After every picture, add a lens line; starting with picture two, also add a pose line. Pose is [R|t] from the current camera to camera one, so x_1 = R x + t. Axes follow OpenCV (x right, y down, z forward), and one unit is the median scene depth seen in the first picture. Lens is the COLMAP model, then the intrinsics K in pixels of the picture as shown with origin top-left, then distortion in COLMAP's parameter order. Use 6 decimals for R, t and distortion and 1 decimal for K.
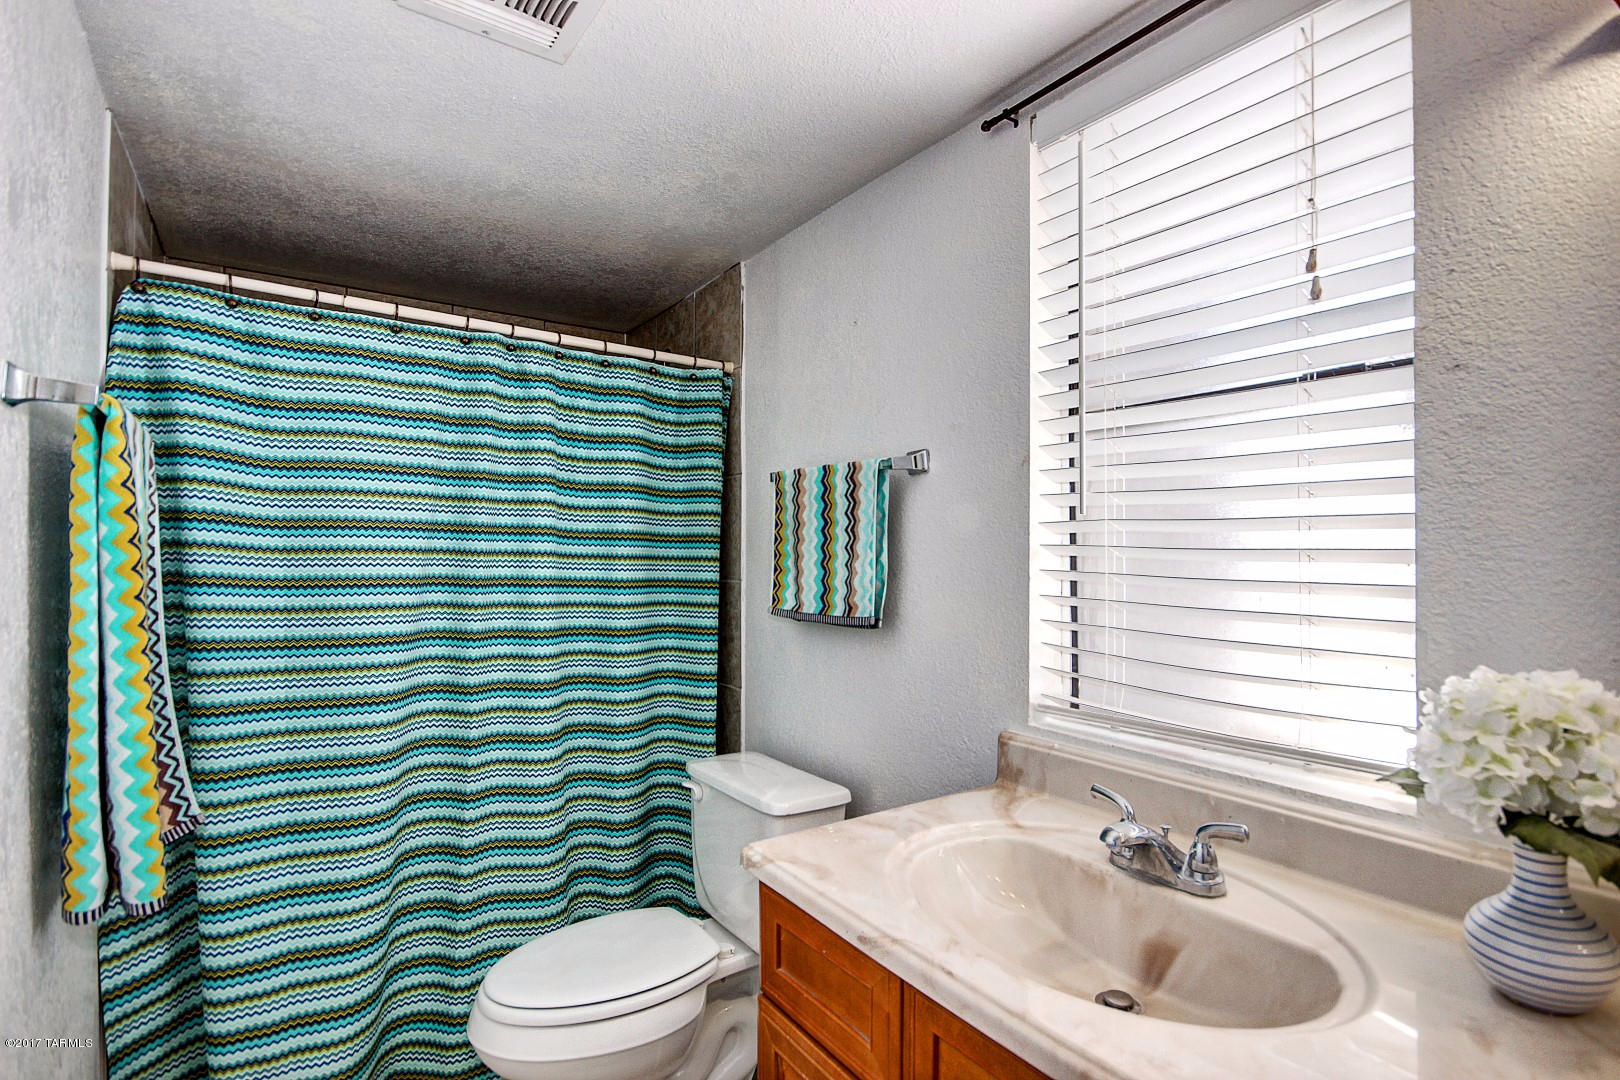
lens RADIAL K [[769.8, 0, 814.1], [0, 769.8, 543.9], [0, 0, 1]] dist [0.002008, -0.011202]
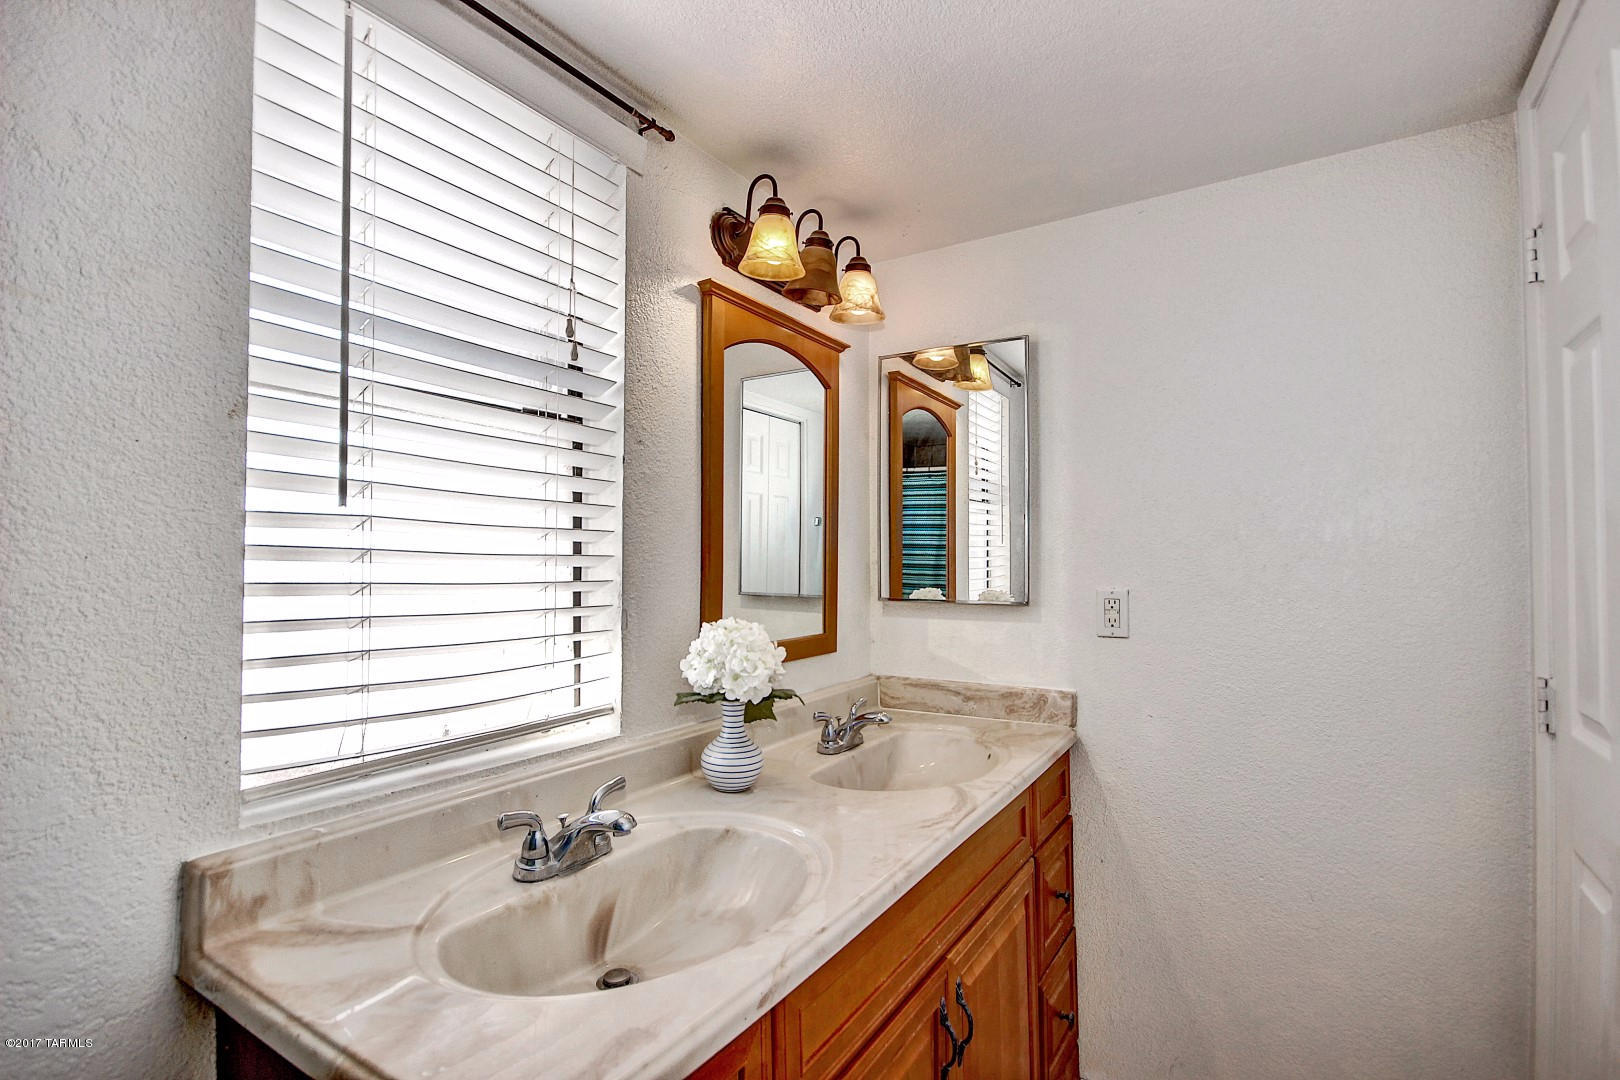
lens RADIAL K [[769.8, 0, 814.1], [0, 769.8, 543.9], [0, 0, 1]] dist [0.002008, -0.011202]
pose [[-0.390355, 0.001089, 0.920664, -0.667911], [-0.027458, 0.999541, -0.012824, -0.008268], [-0.920255, -0.030286, -0.390146, 1.111021]]
